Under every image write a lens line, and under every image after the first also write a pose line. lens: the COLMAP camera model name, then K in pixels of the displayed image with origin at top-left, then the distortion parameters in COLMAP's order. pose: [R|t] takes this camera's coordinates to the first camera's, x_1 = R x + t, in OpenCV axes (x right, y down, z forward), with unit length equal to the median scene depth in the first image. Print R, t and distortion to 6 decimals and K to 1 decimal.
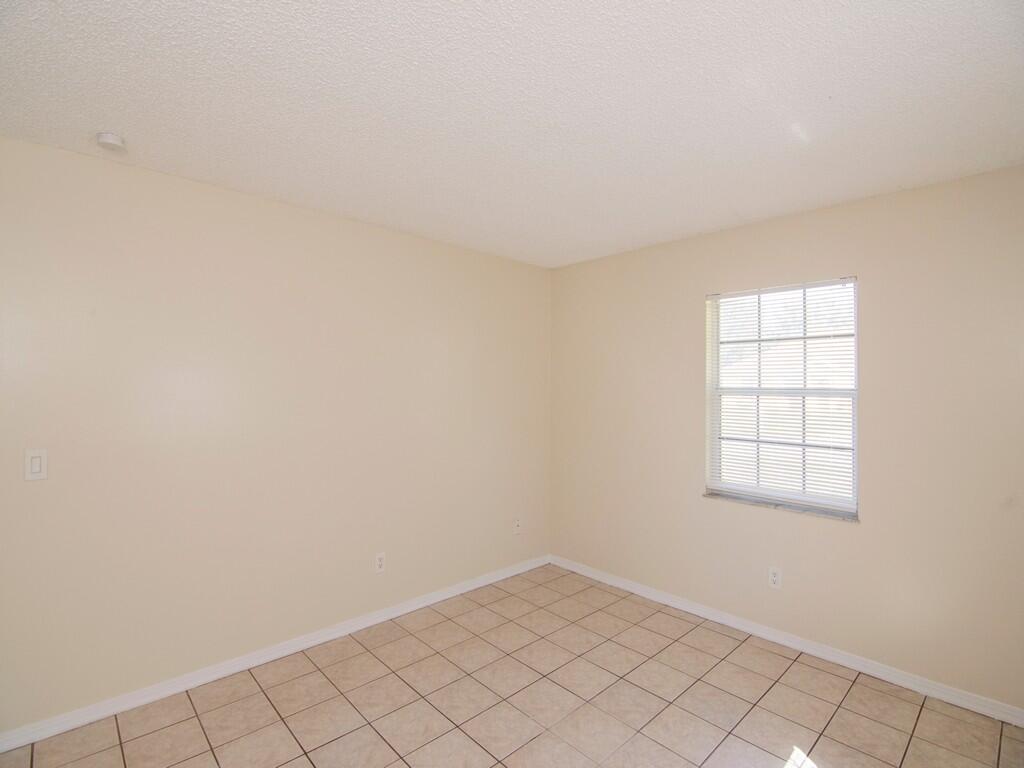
lens RADIAL K [[489.7, 0, 509.7], [0, 489.7, 384.3], [0, 0, 1]] dist [-0.019184, -0.005651]
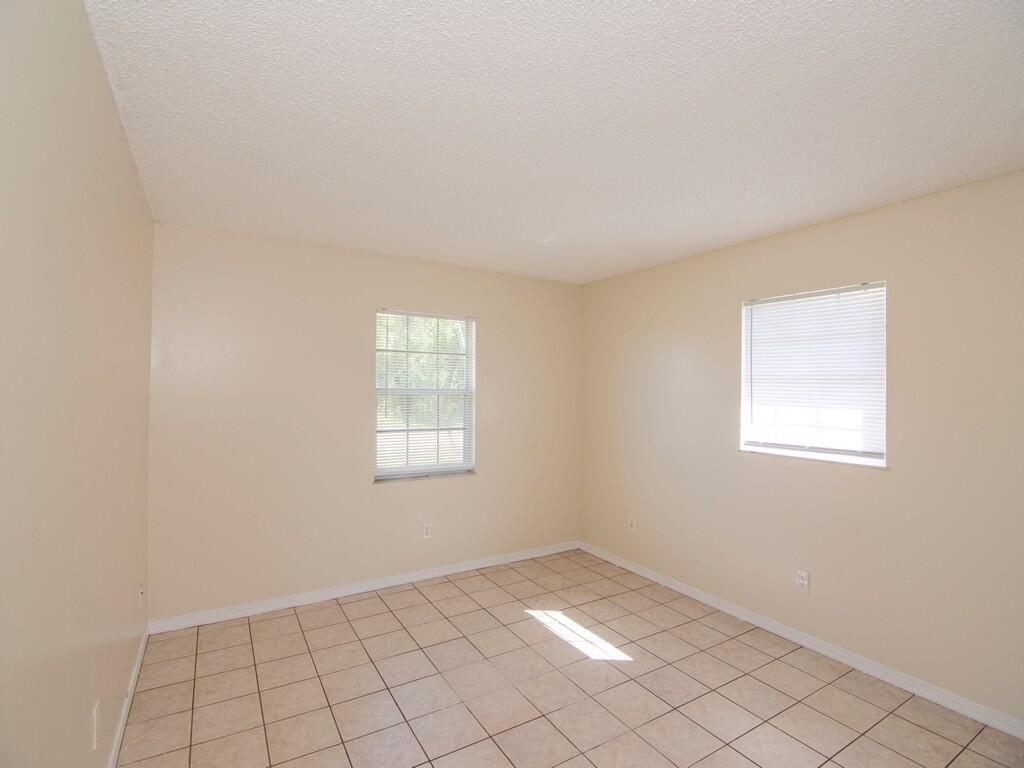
lens RADIAL K [[489.7, 0, 509.0], [0, 489.7, 382.2], [0, 0, 1]] dist [-0.019184, -0.005651]
pose [[0.212848, 0.007442, 0.977057, -0.711328], [-0.006867, 0.999958, -0.006121, -0.003685], [-0.977061, -0.005407, 0.212890, 0.485607]]
